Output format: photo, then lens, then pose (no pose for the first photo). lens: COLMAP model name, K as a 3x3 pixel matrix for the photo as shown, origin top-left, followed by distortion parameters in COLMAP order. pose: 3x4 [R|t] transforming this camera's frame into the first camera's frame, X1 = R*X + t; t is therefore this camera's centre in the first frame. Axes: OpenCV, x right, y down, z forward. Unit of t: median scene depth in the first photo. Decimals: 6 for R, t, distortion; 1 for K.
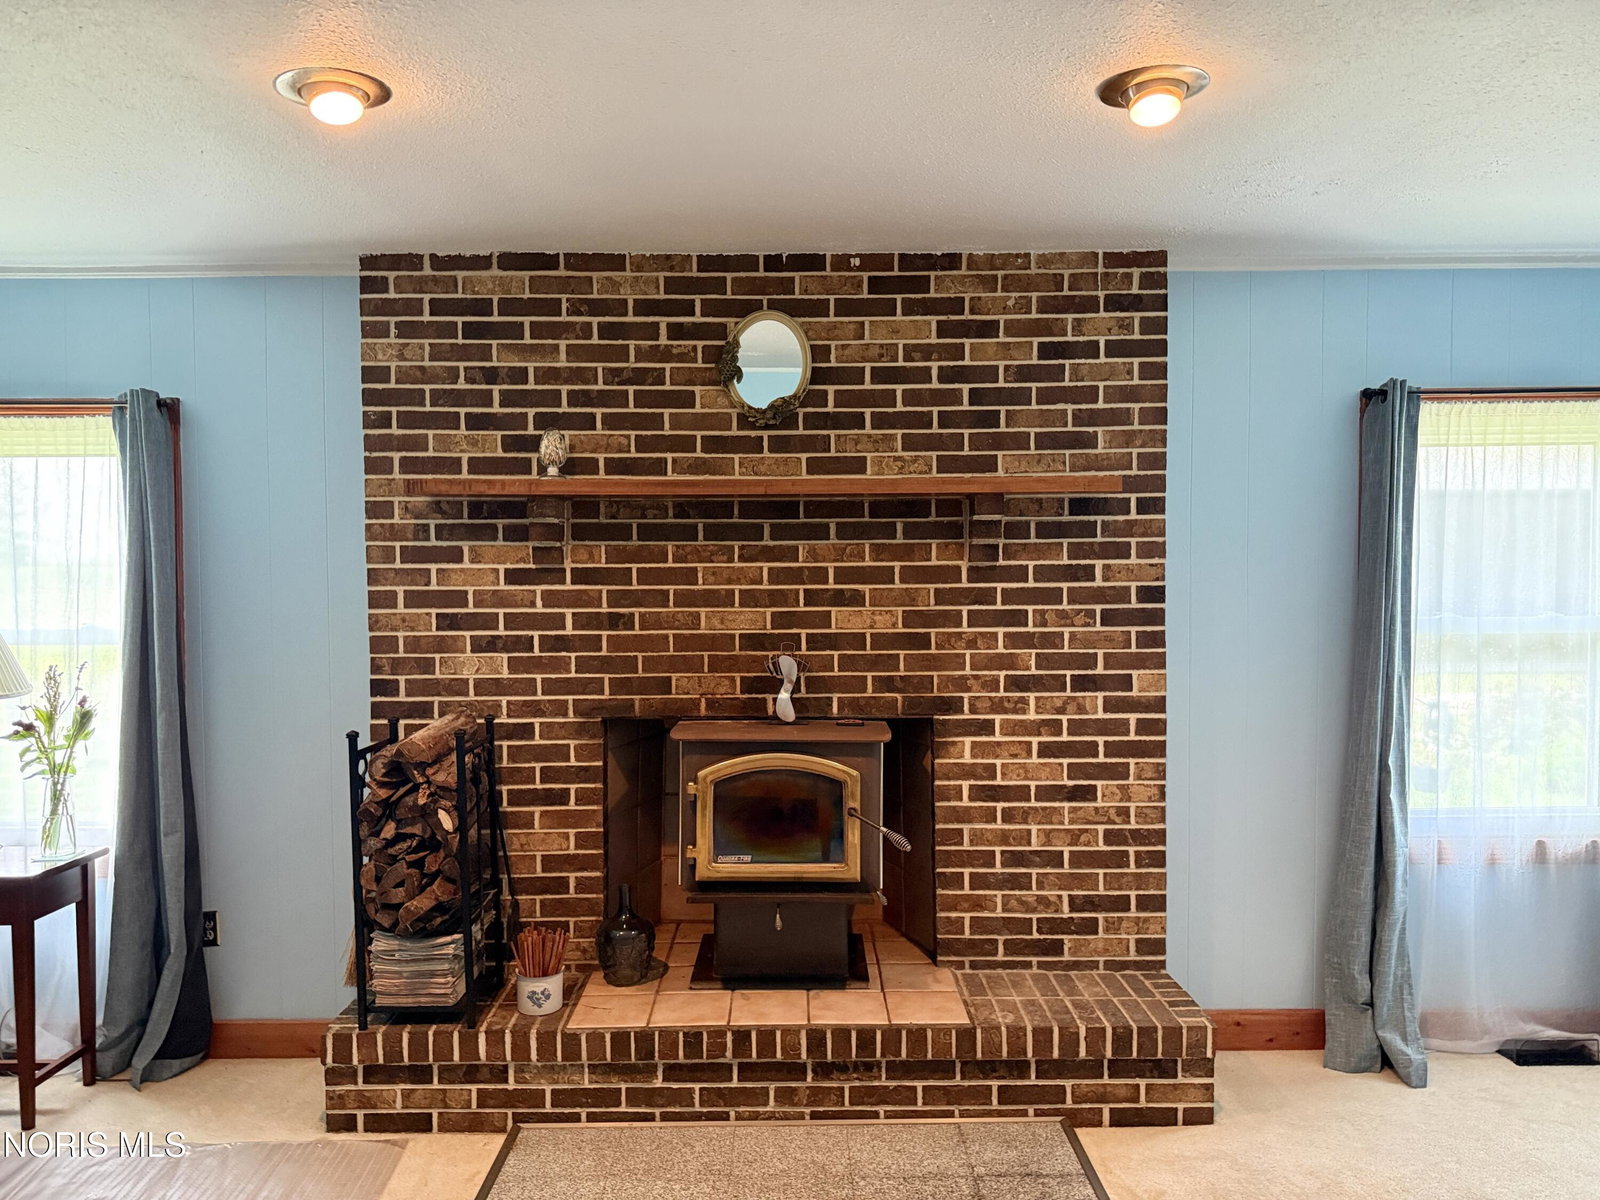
lens RADIAL K [[1128.7, 0, 796.2], [0, 1128.7, 600.2], [0, 0, 1]] dist [0.051243, -0.035657]
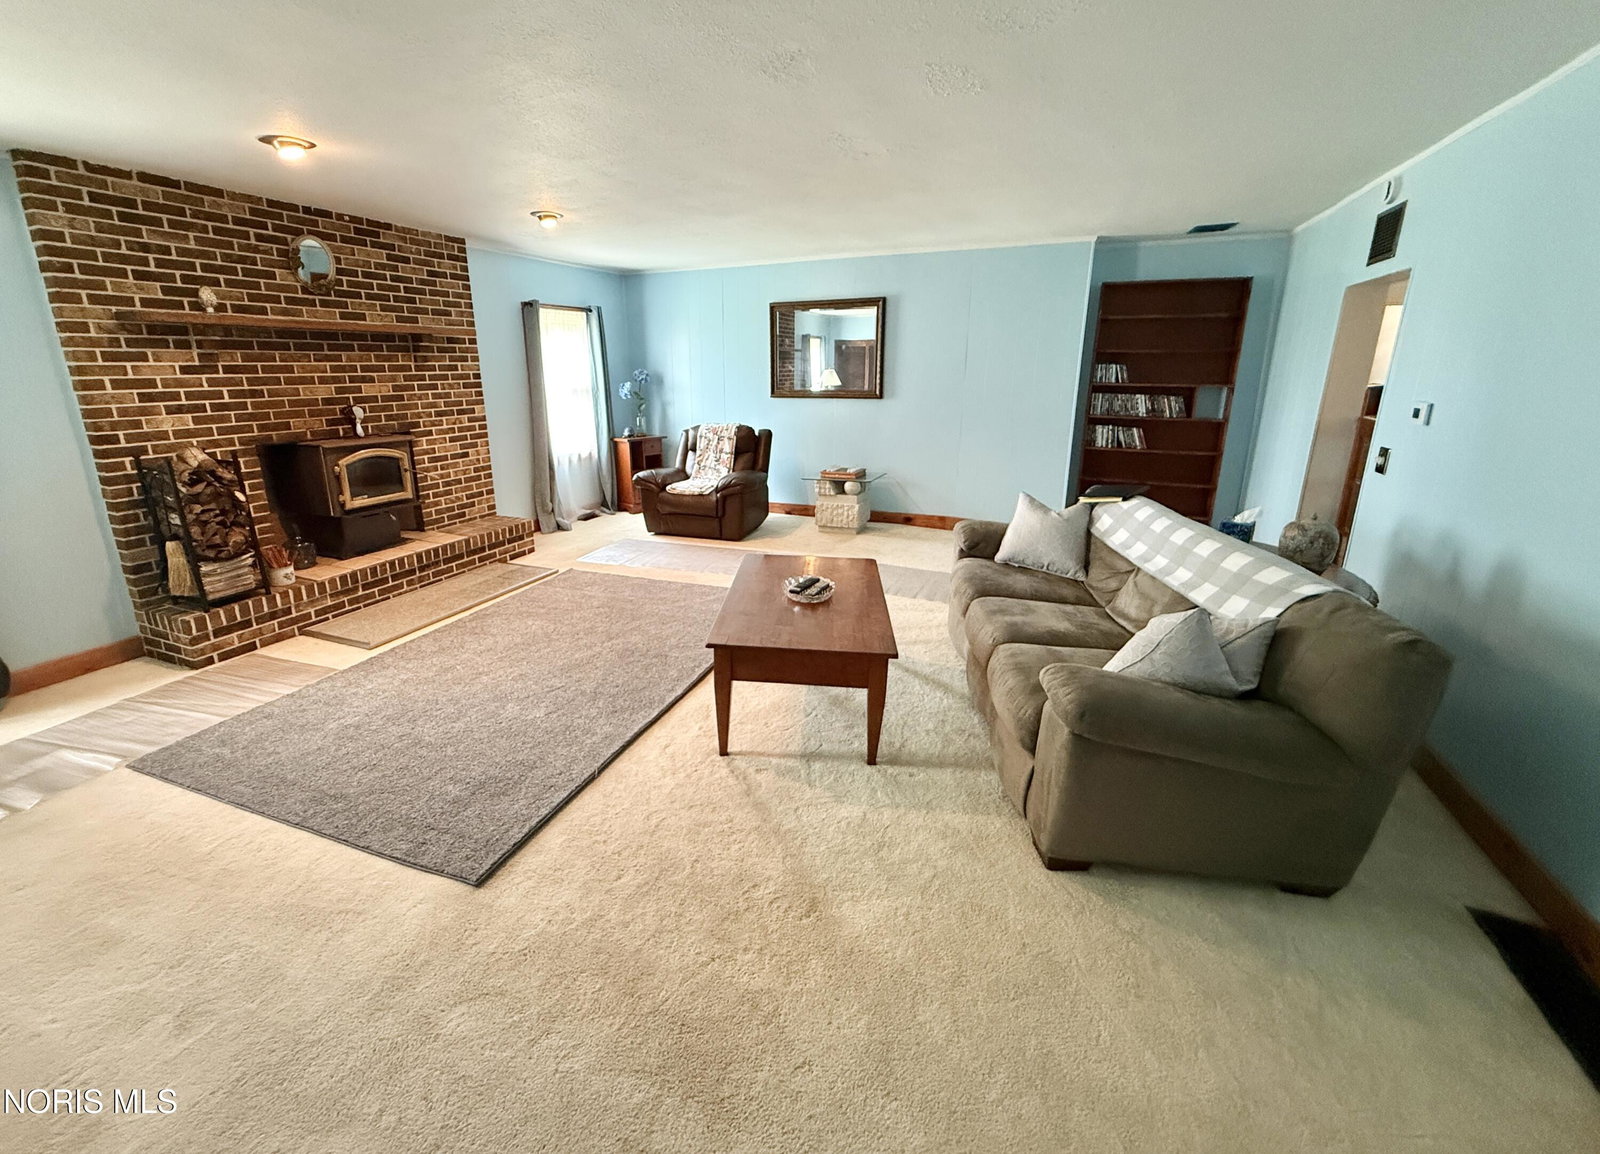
lens RADIAL K [[702.0, 0, 801.0], [0, 702.0, 575.8], [0, 0, 1]] dist [-0.022484, -0.000956]
pose [[0.369311, -0.257483, 0.892923, -0.974642], [0.020037, 0.962832, 0.269355, 0.019832], [-0.929090, -0.081584, 0.360744, -0.330692]]
